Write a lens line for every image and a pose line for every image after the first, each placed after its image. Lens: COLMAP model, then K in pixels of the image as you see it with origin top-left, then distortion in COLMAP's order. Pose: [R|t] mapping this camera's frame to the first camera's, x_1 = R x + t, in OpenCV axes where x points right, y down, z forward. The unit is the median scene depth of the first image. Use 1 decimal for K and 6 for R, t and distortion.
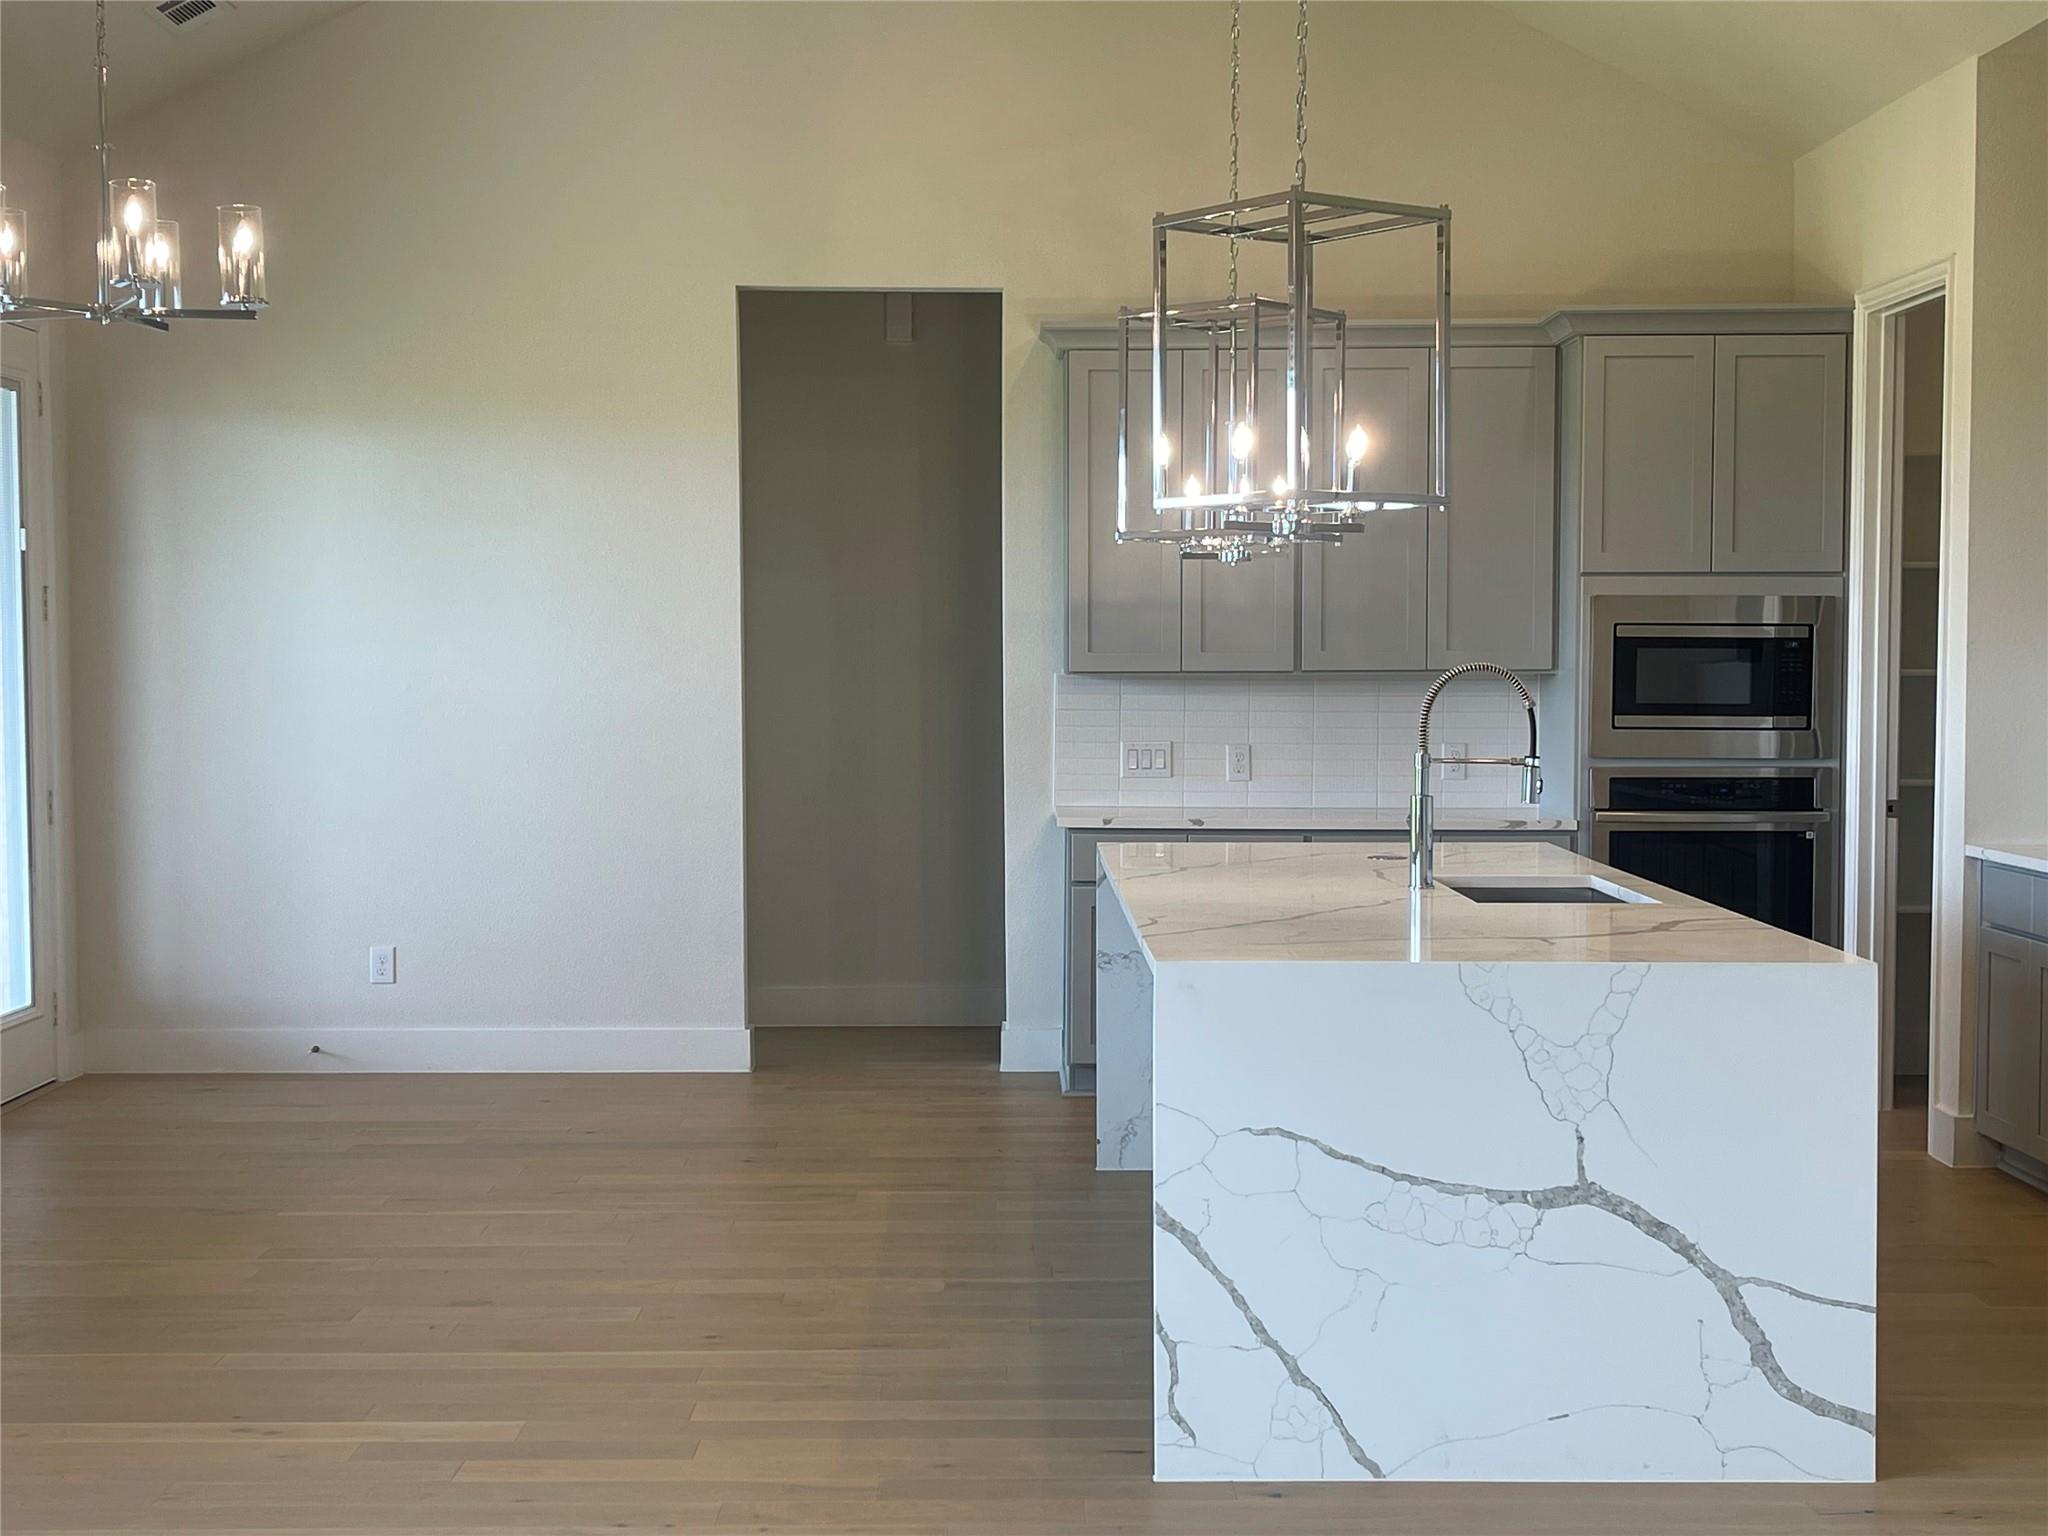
lens RADIAL K [[2756.6, 0, 1024.0], [0, 2756.6, 768.0], [0, 0, 1]] dist [0.140183, -0.468431]
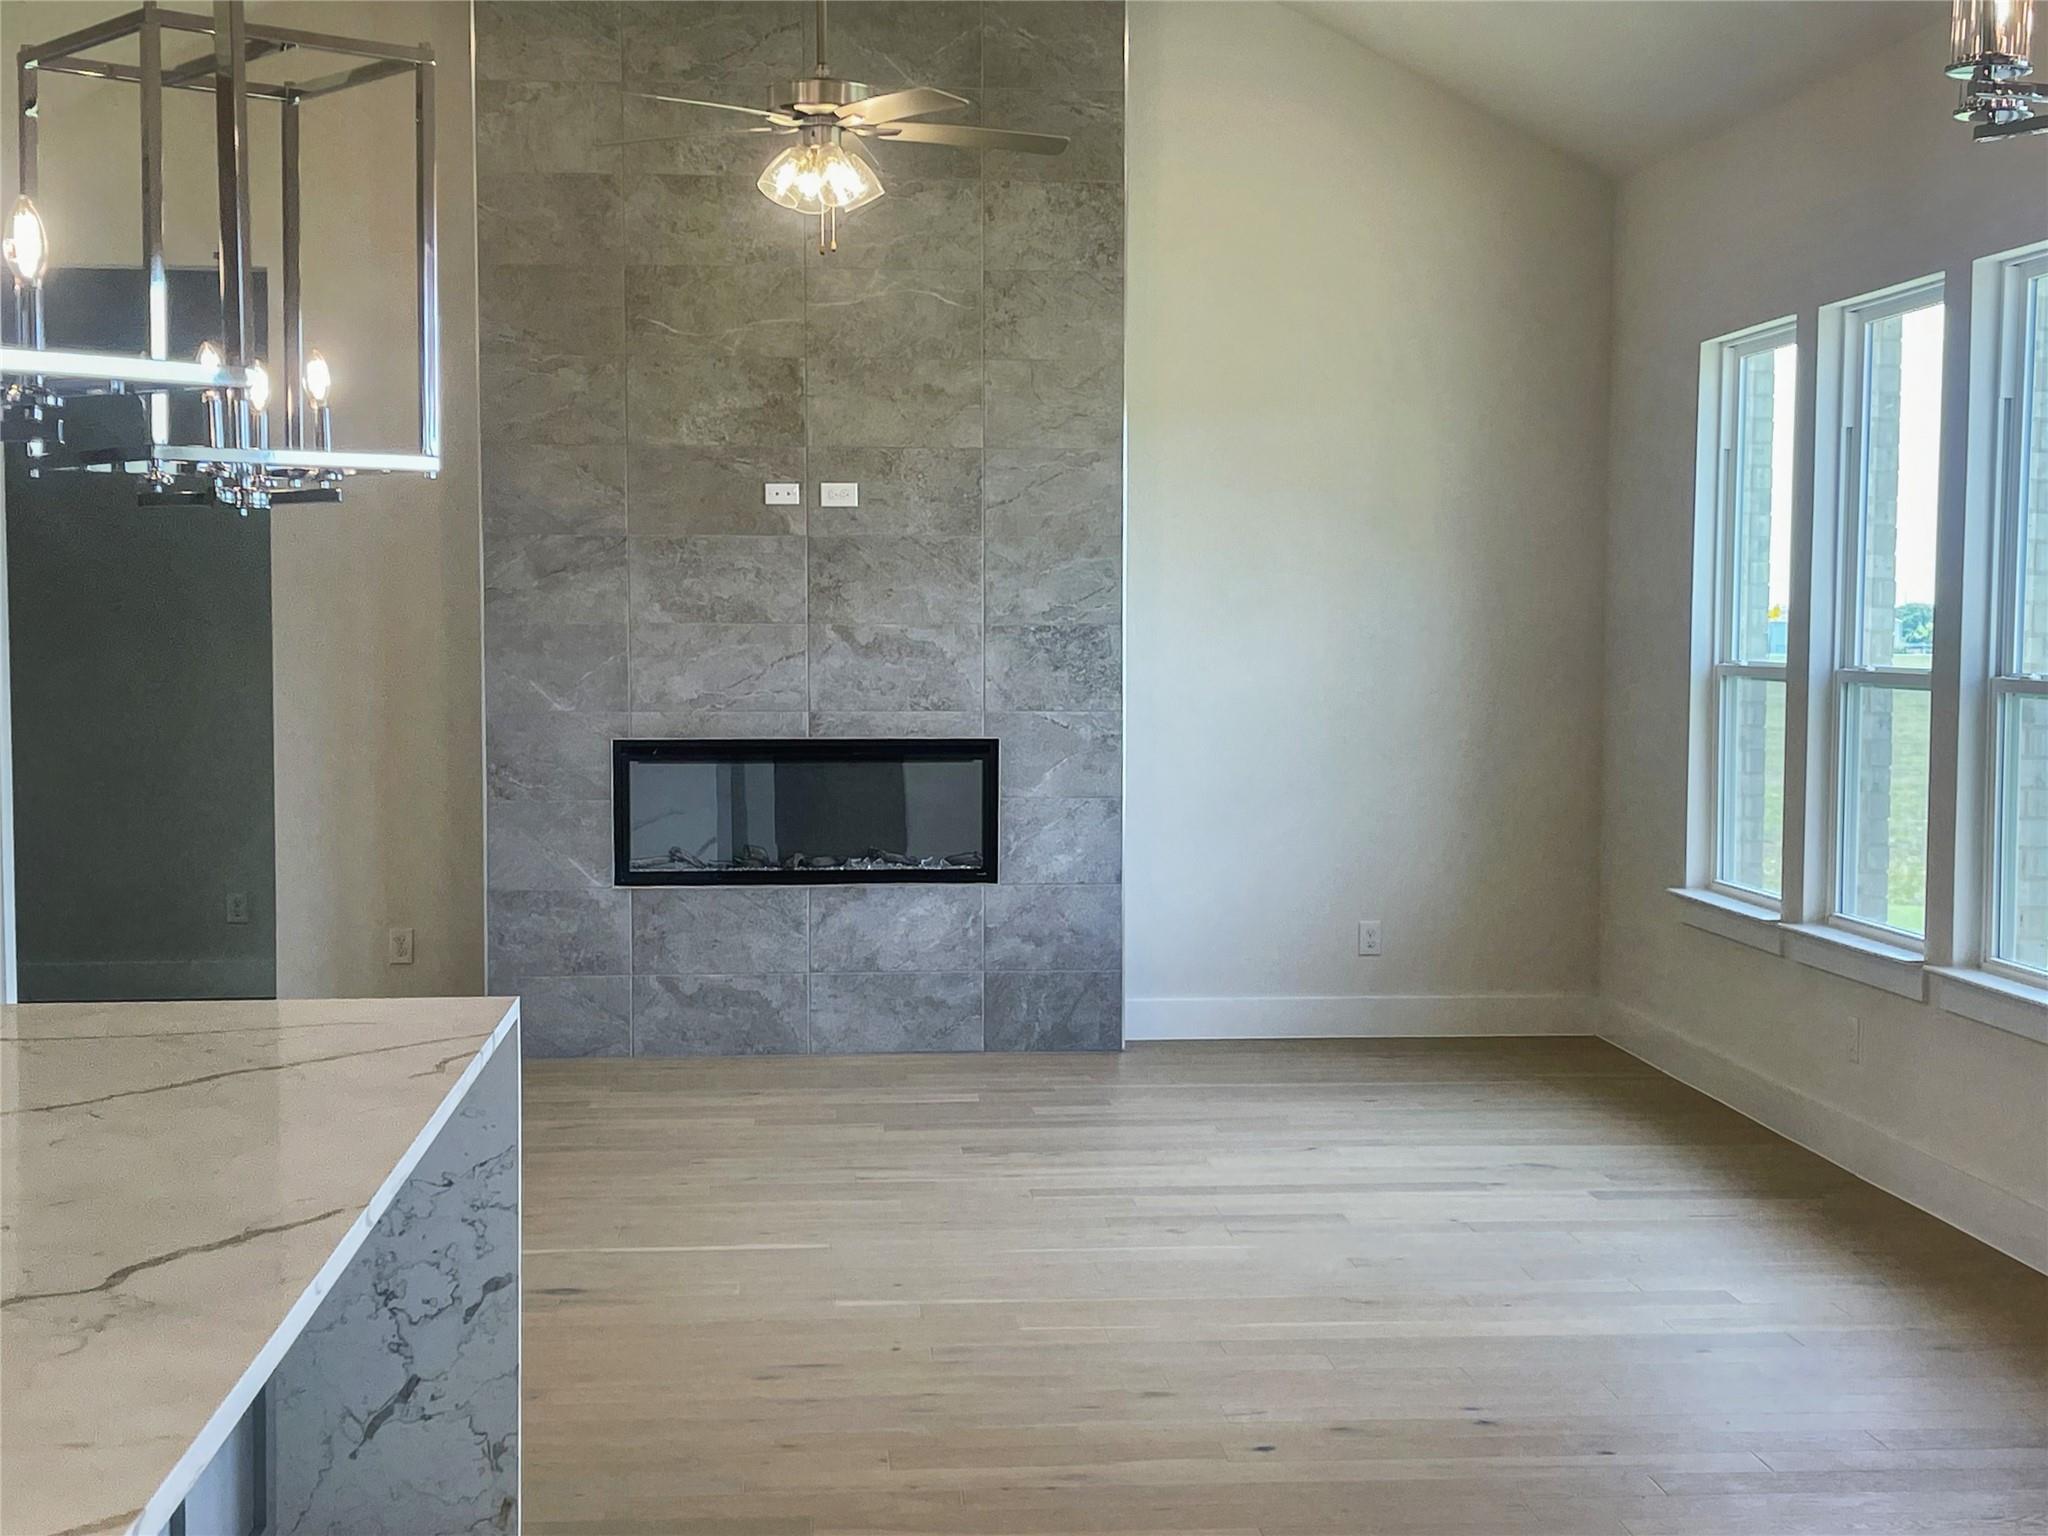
lens RADIAL K [[2756.6, 0, 1024.0], [0, 2756.6, 768.0], [0, 0, 1]] dist [0.140183, -0.468431]
pose [[-0.997808, -0.000149, -0.066169, -0.061108], [-0.006630, 0.995190, 0.097738, -0.099407], [0.065836, 0.097963, -0.993010, 1.919975]]
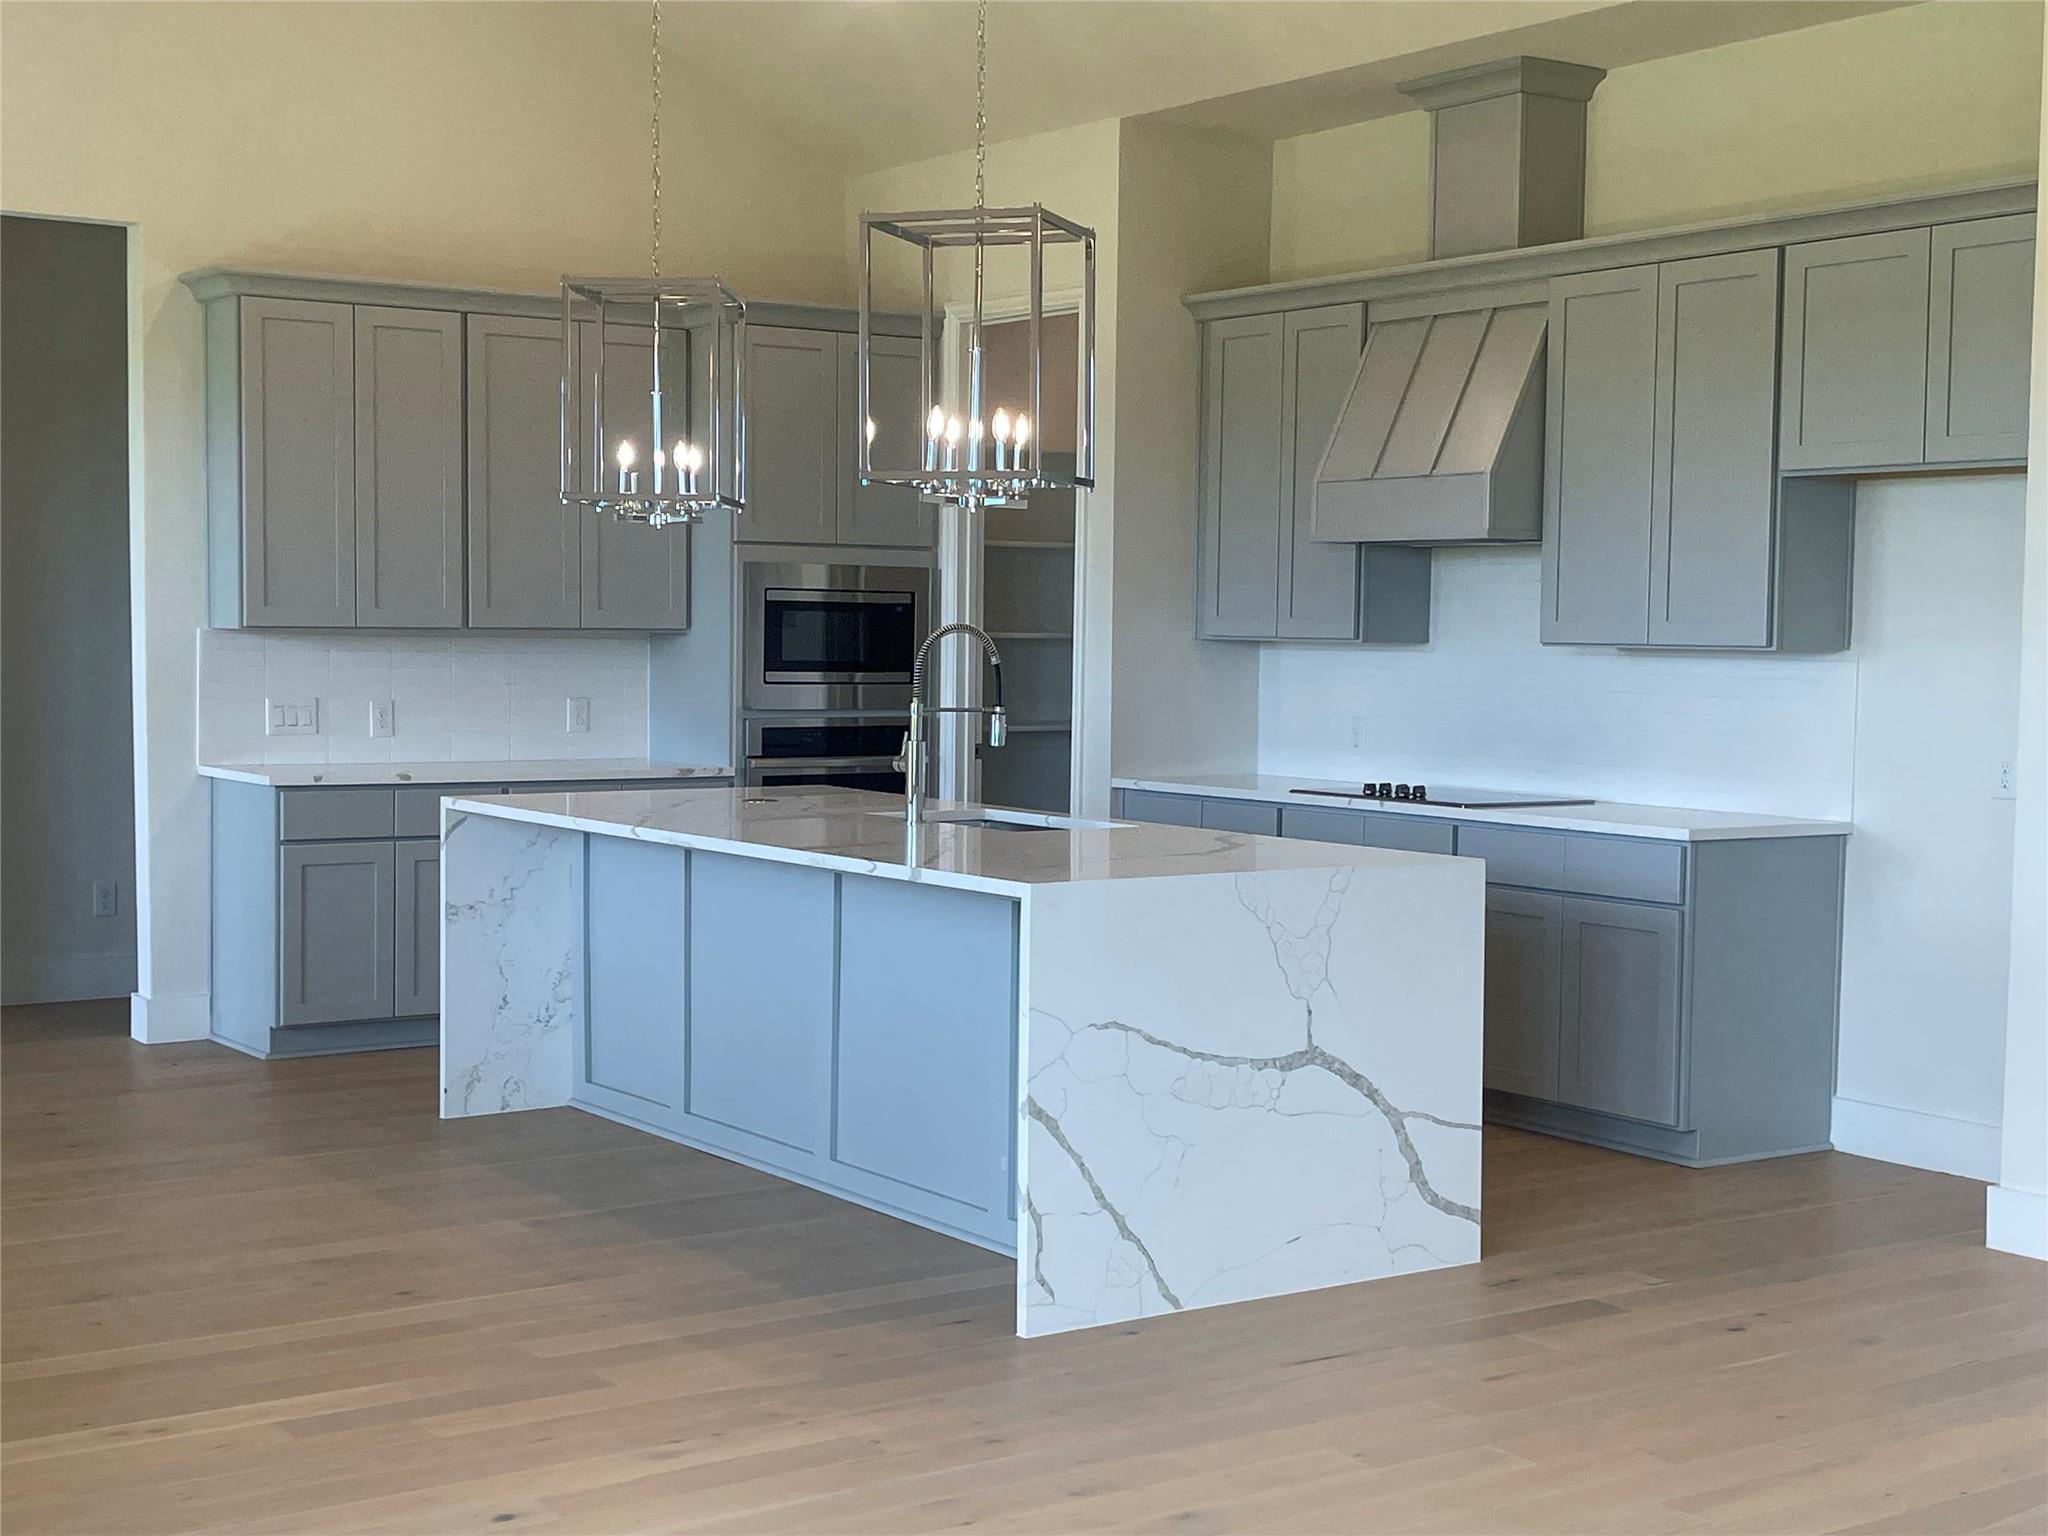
lens RADIAL K [[2756.6, 0, 1024.0], [0, 2756.6, 768.0], [0, 0, 1]] dist [0.140183, -0.468431]
pose [[0.824856, -0.021838, 0.564921, -0.589904], [0.013803, 0.999734, 0.018492, 0.001144], [-0.565175, -0.007456, 0.824938, 0.061461]]
